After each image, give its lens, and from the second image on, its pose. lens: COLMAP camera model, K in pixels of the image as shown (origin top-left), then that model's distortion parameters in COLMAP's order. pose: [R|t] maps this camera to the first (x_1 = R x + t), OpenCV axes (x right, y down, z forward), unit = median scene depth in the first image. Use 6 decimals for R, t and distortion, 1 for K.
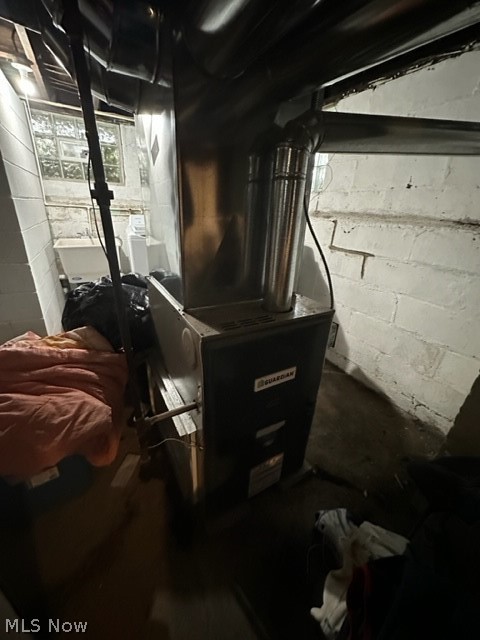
lens RADIAL K [[256.0, 0, 241.1], [0, 256.0, 318.9], [0, 0, 1]] dist [0.000447, 0.000068]
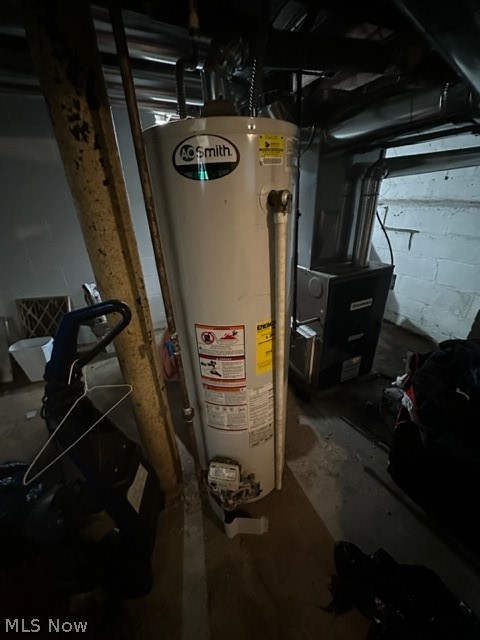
lens RADIAL K [[256.0, 0, 241.0], [0, 256.0, 319.6], [0, 0, 1]] dist [0.000447, 0.000068]
pose [[0.990772, -0.033143, -0.131424, -0.267281], [0.038971, 0.998356, 0.042025, 0.130648], [0.129815, -0.046759, 0.990435, -0.516536]]
